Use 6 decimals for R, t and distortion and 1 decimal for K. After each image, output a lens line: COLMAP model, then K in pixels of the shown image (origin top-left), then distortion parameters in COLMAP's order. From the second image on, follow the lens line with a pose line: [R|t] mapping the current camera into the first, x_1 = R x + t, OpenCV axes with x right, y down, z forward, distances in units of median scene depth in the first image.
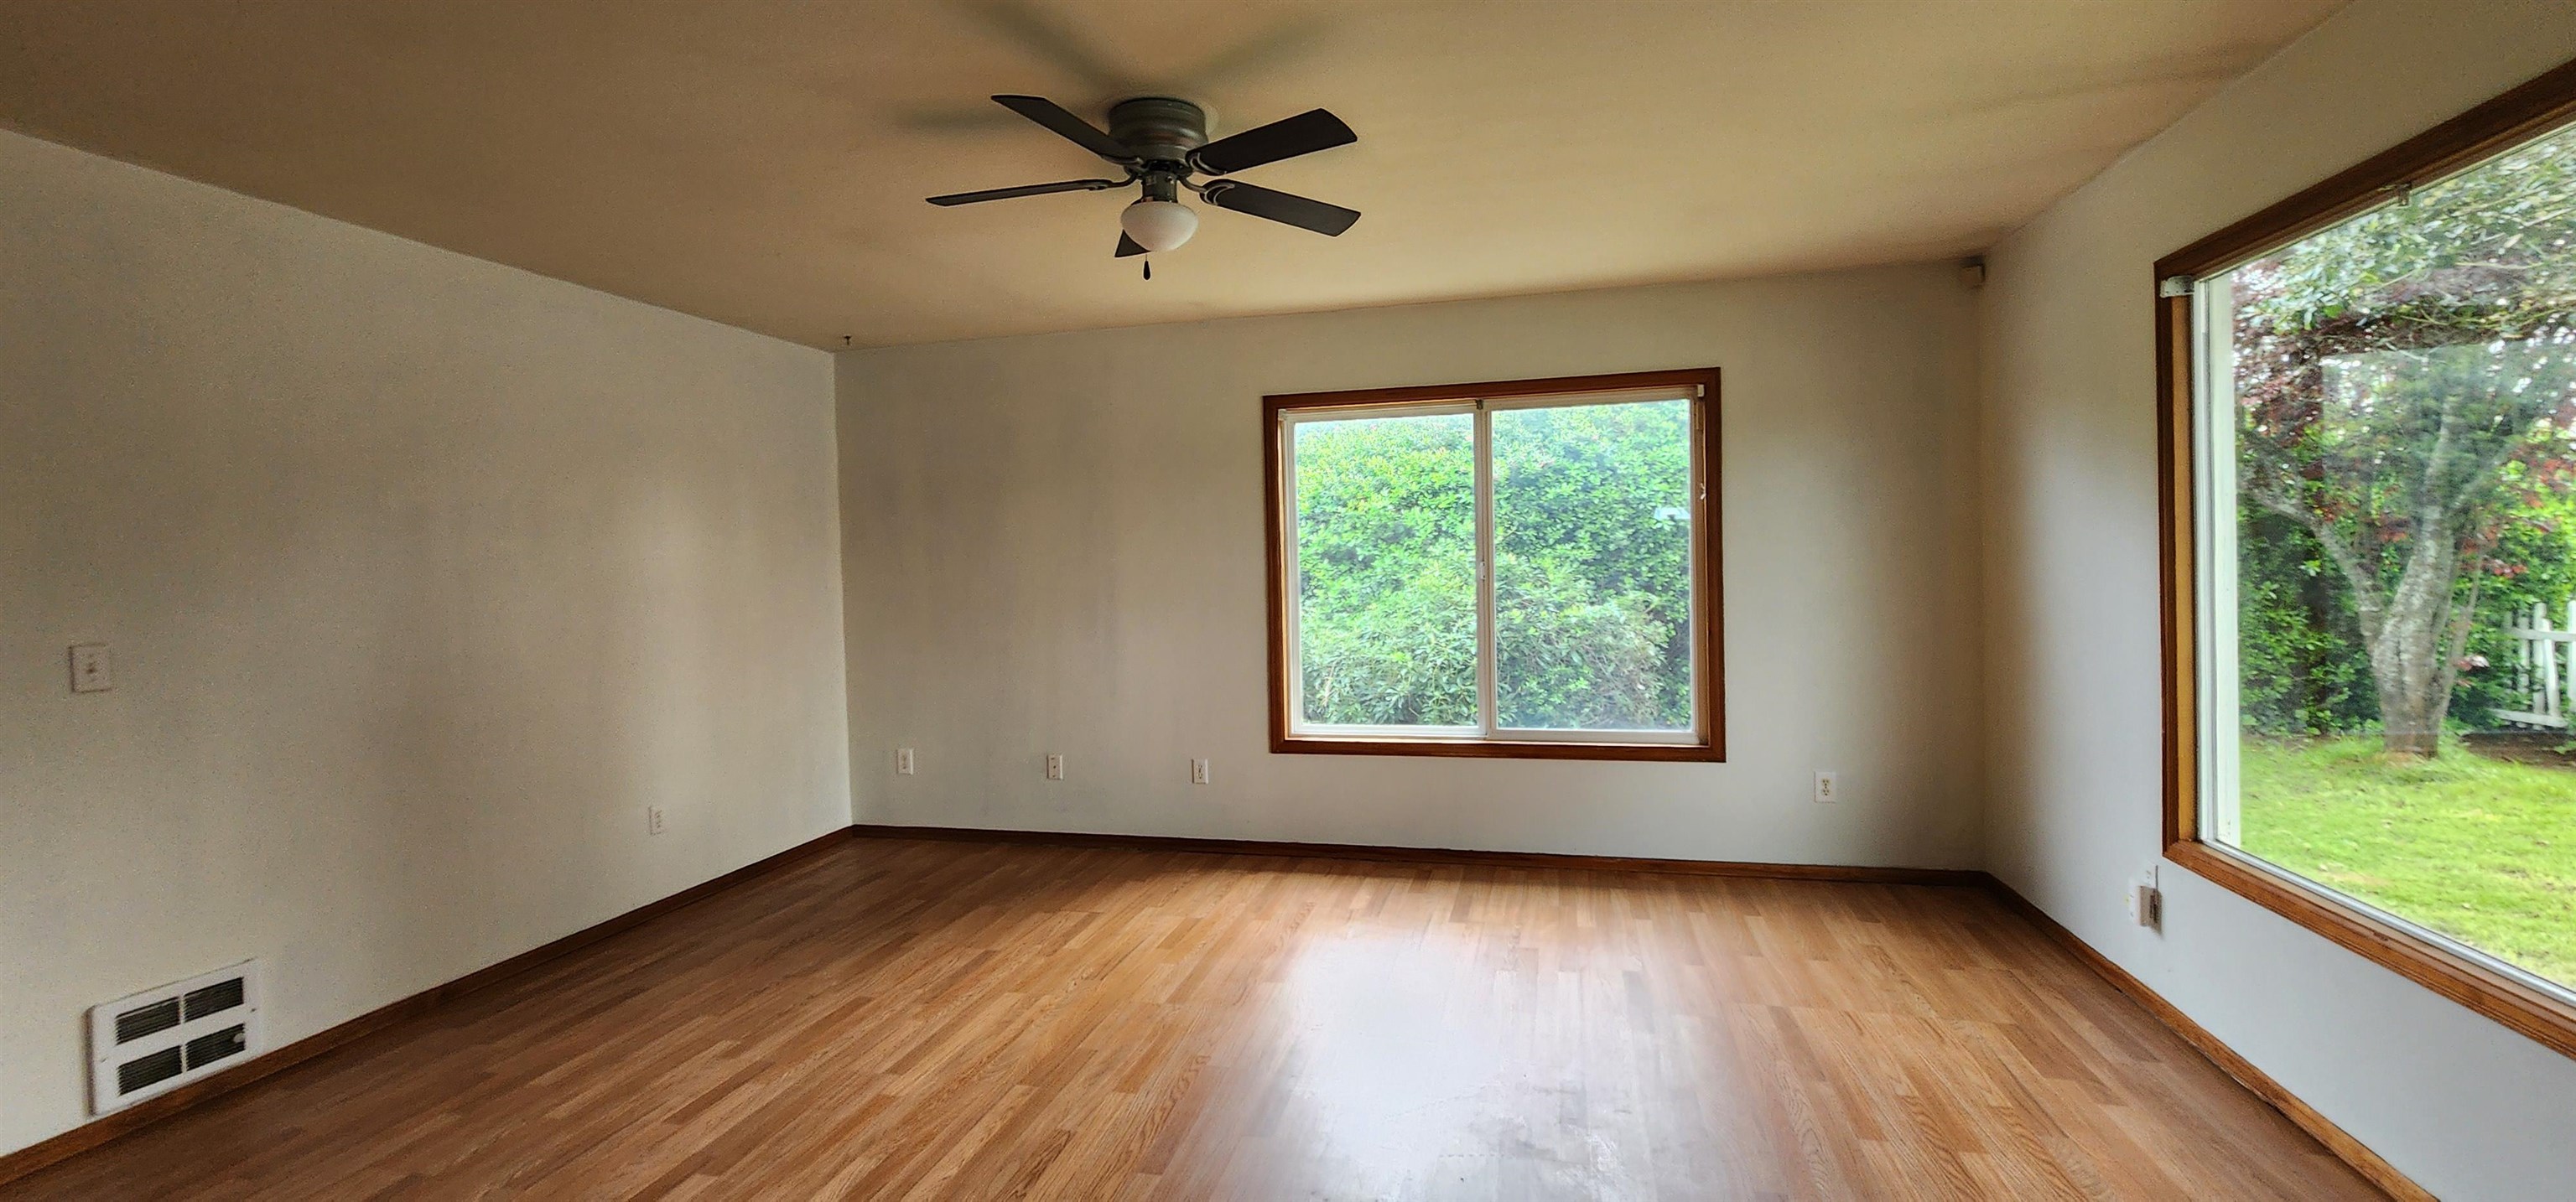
lens RADIAL K [[1056.9, 0, 1298.8], [0, 1056.9, 589.7], [0, 0, 1]] dist [0.000018, -0.000304]
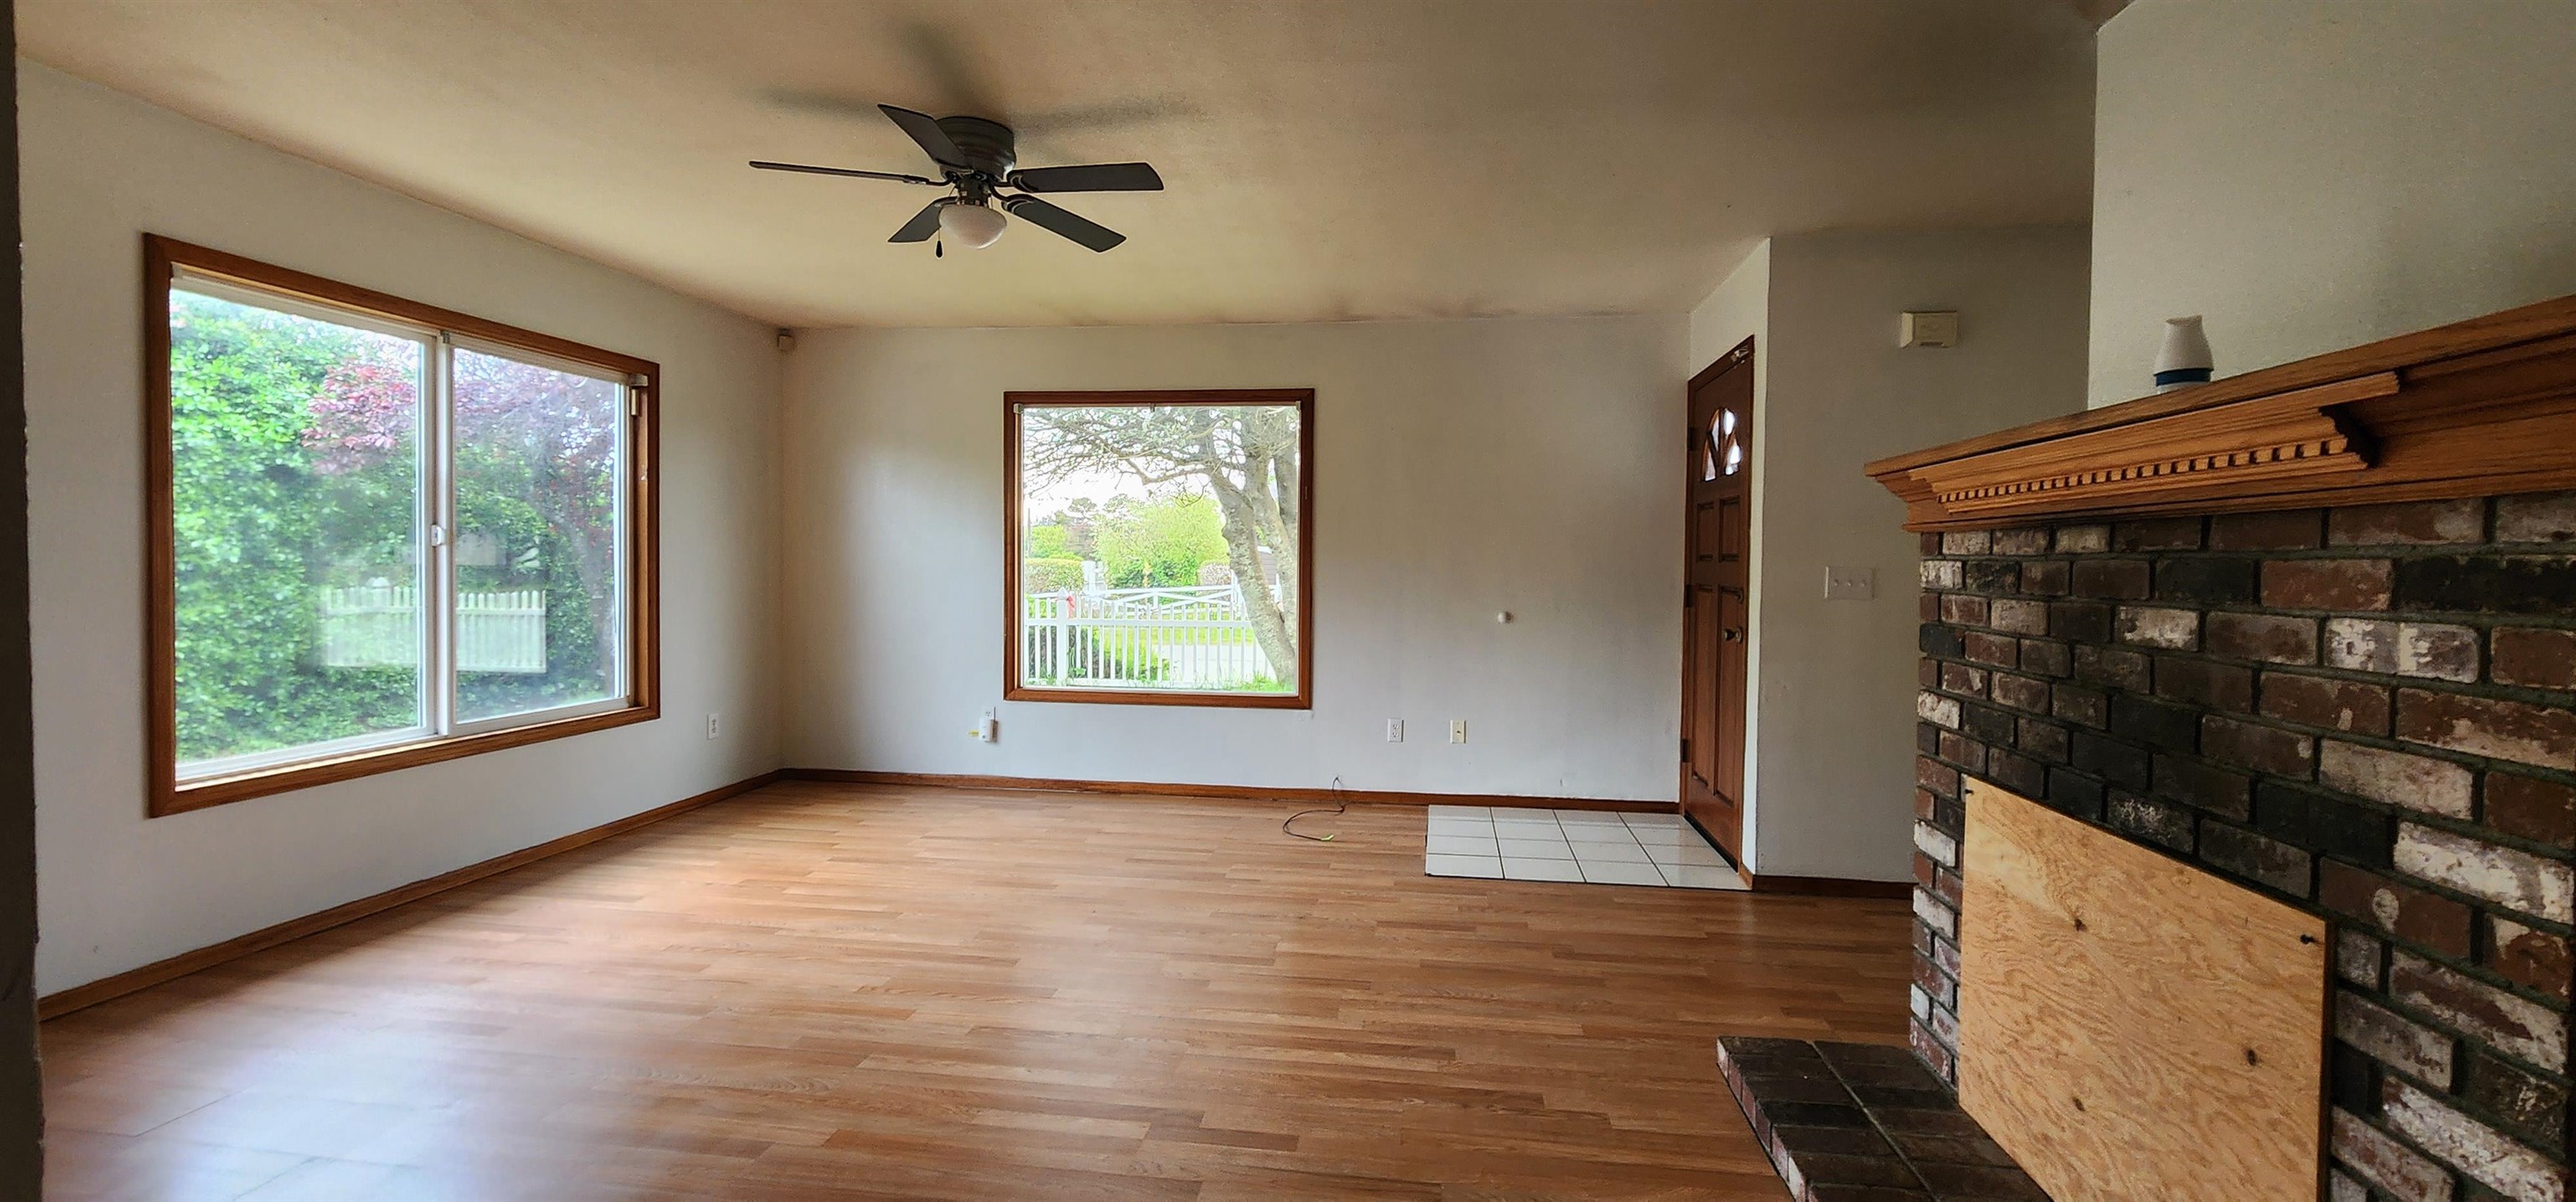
lens RADIAL K [[1056.9, 0, 1288.6], [0, 1056.9, 586.6], [0, 0, 1]] dist [0.000018, -0.000304]
pose [[-0.098043, 0.000424, 0.995182, -0.781979], [0.016488, 0.999863, 0.001198, 0.034704], [-0.995046, 0.016526, -0.098037, 0.453754]]
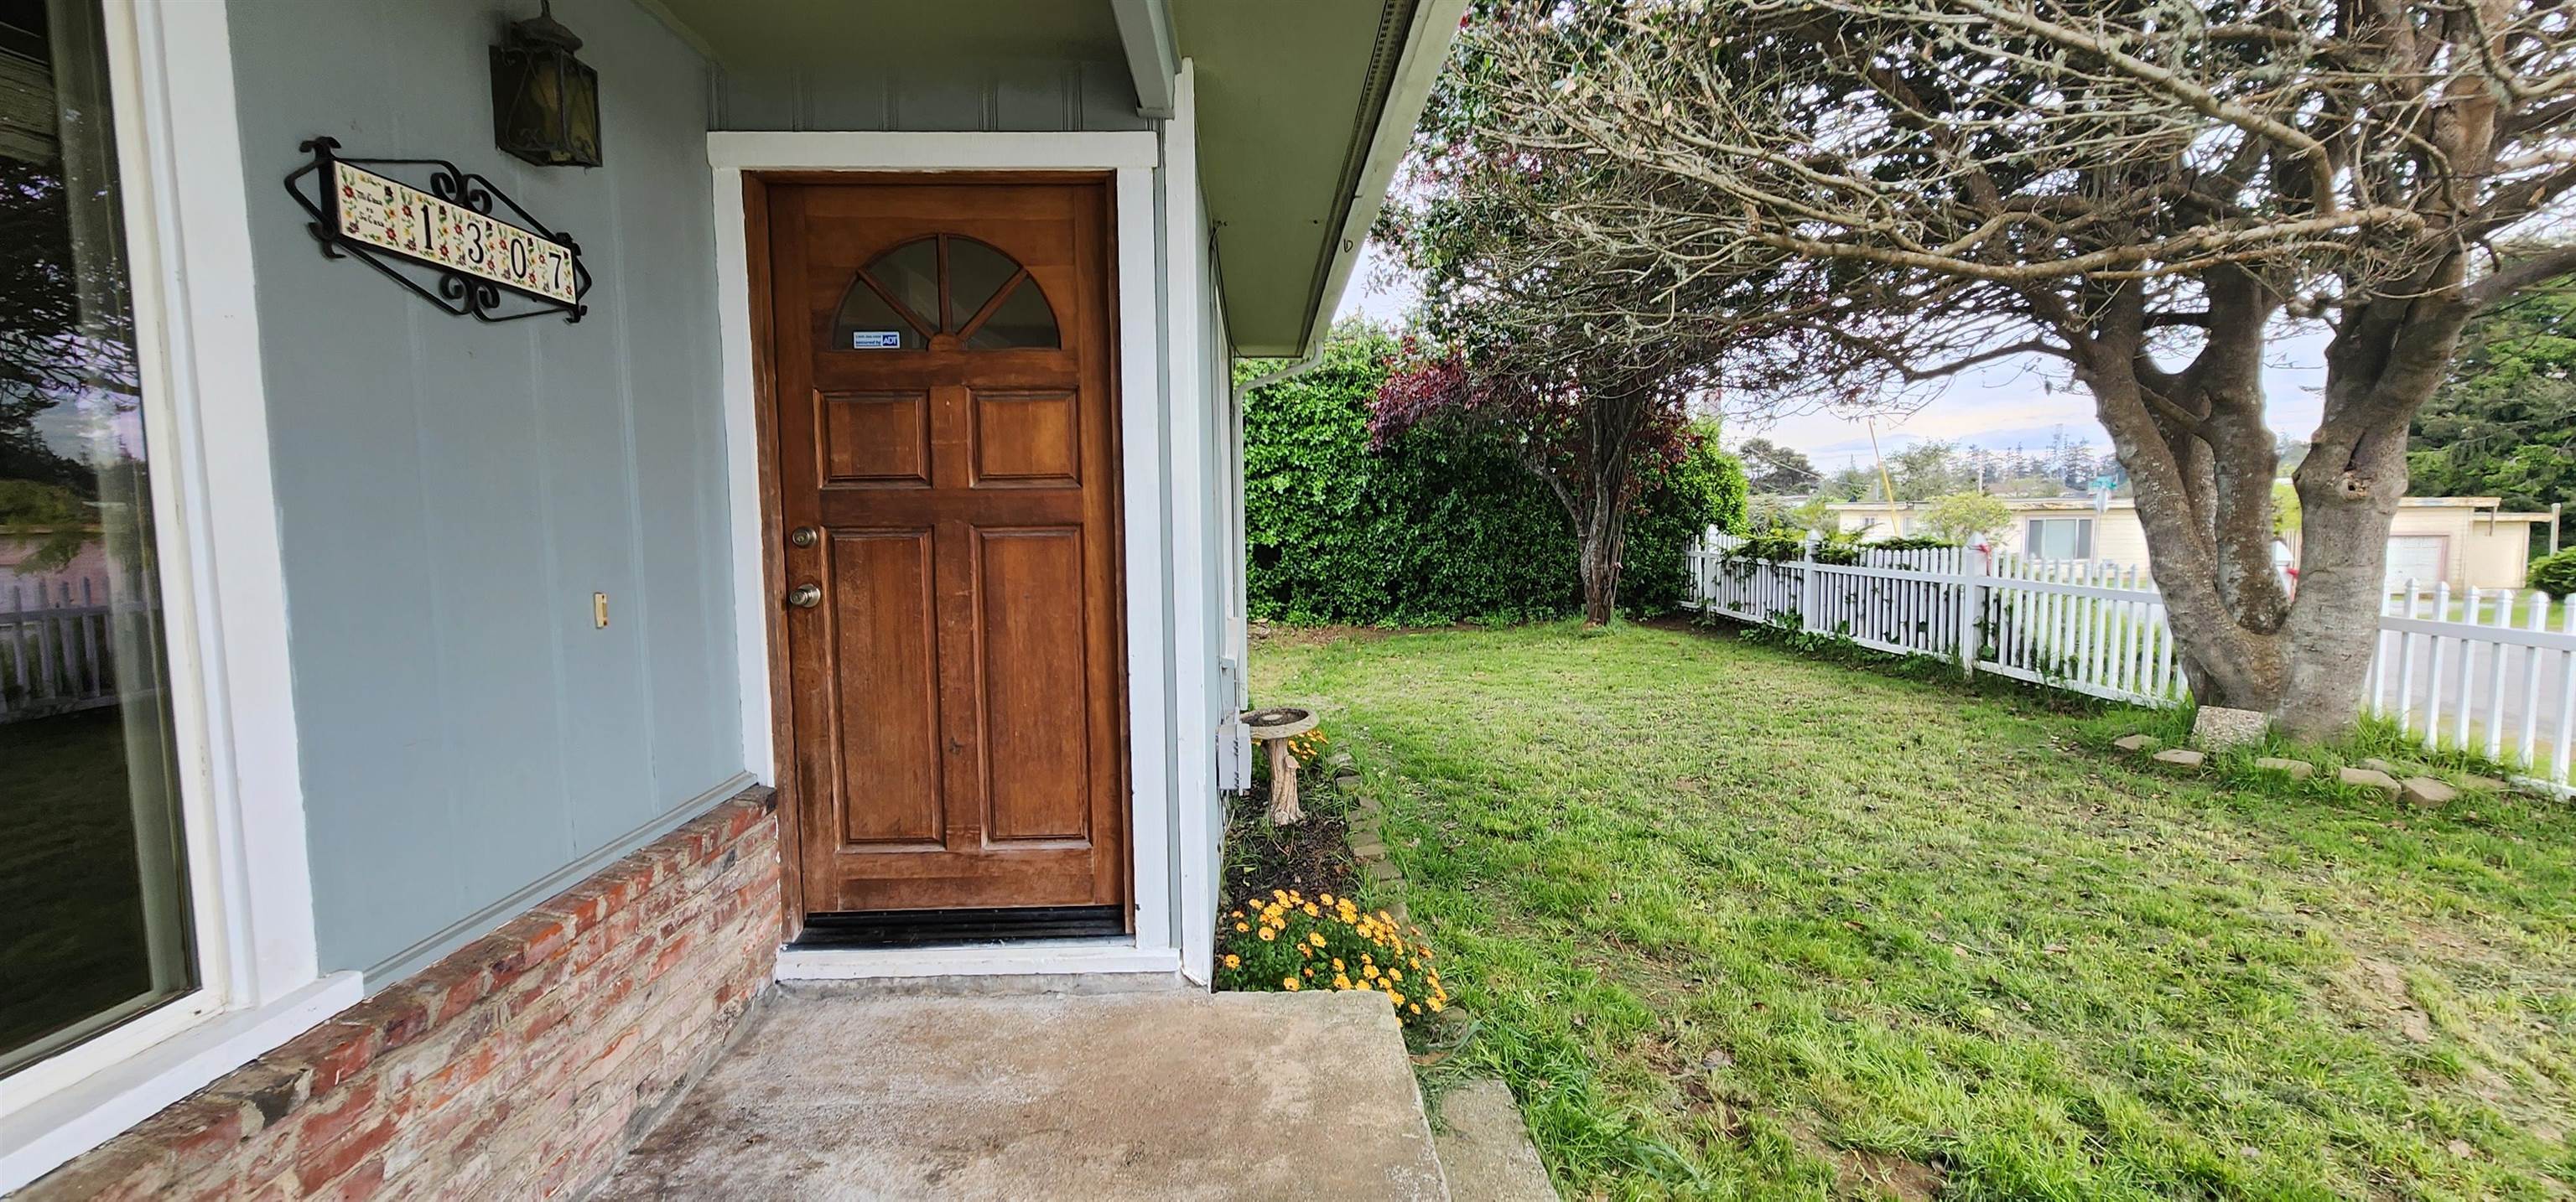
lens RADIAL K [[1056.9, 0, 1286.4], [0, 1056.9, 601.0], [0, 0, 1]] dist [0.000018, -0.000304]
pose [[0.963168, -0.008378, 0.268770, 0.218188], [-0.007580, 0.998271, 0.058282, 0.052201], [-0.268793, -0.058172, 0.961440, -0.777409]]
